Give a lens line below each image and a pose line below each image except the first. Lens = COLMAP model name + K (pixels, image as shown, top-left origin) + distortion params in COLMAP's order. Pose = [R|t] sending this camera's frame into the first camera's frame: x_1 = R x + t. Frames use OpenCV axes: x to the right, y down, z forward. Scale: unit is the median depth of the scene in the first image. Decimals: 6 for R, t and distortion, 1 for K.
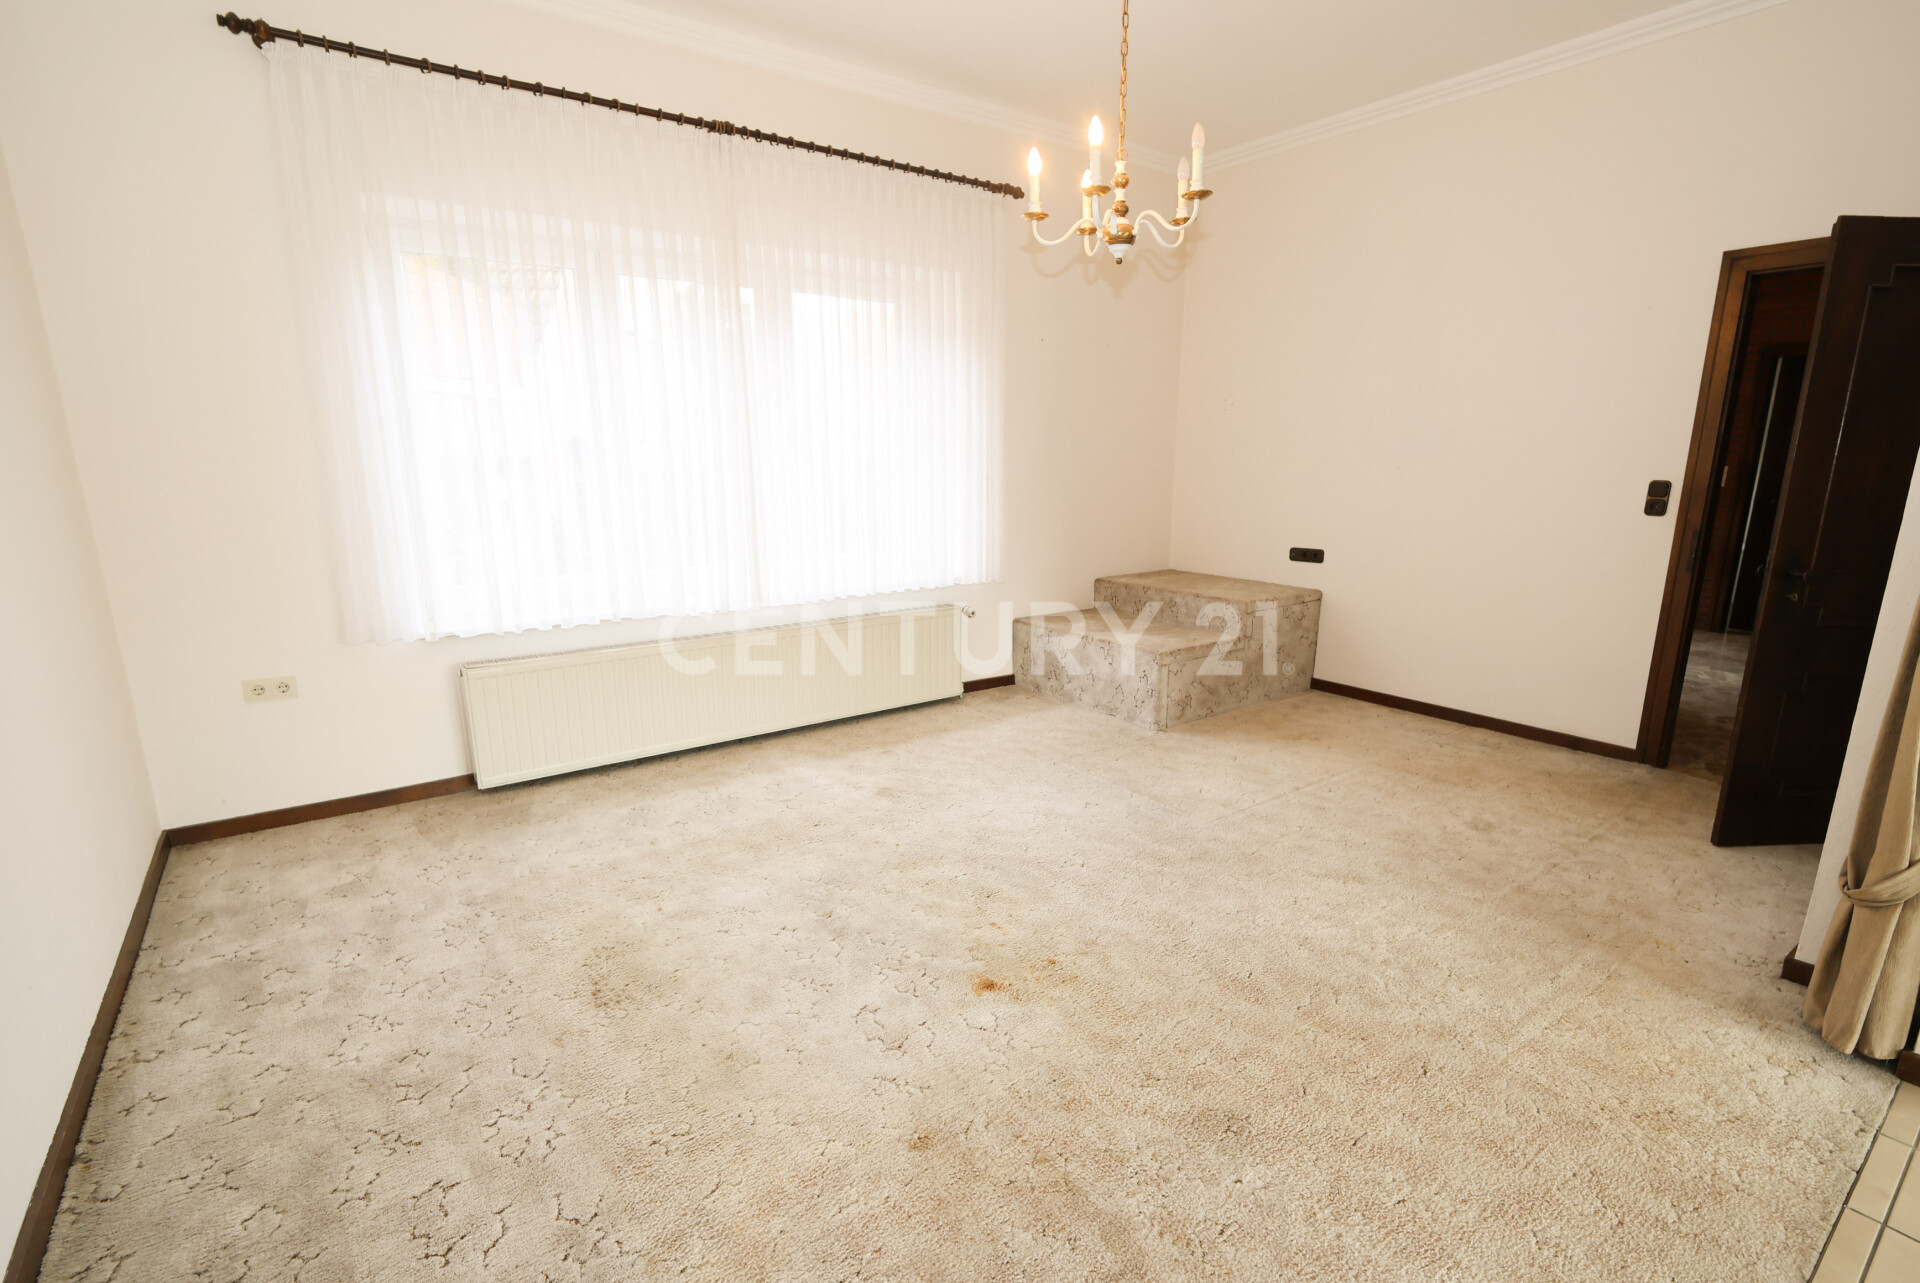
lens RADIAL K [[899.9, 0, 978.5], [0, 899.9, 648.4], [0, 0, 1]] dist [-0.000677, 0.000731]
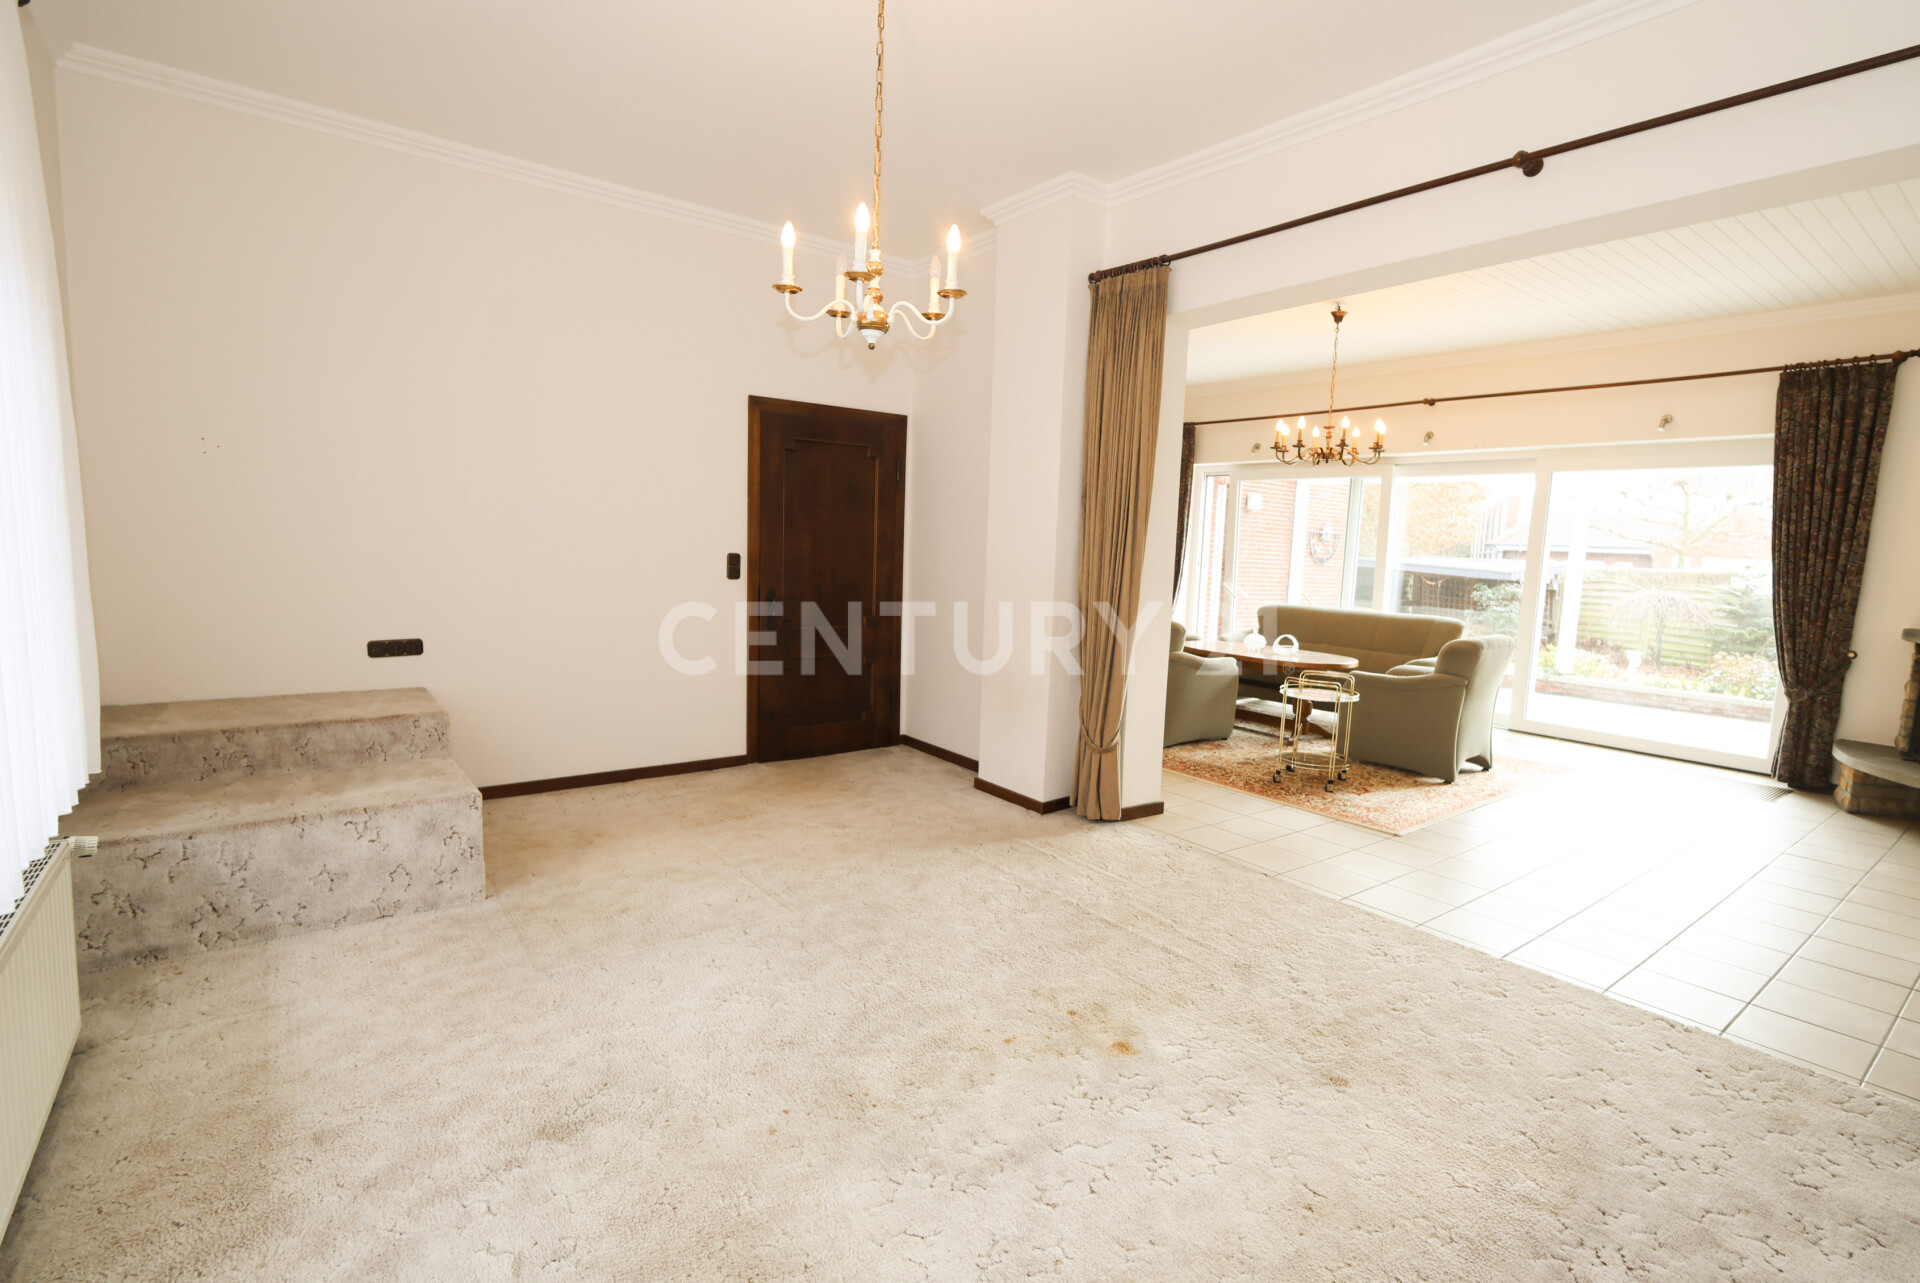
lens RADIAL K [[899.9, 0, 978.5], [0, 899.9, 648.4], [0, 0, 1]] dist [-0.000677, 0.000731]
pose [[-0.011215, -0.122179, 0.992445, -0.616557], [0.180145, 0.976021, 0.122193, -0.151879], [-0.983576, 0.180155, 0.011064, 0.675971]]
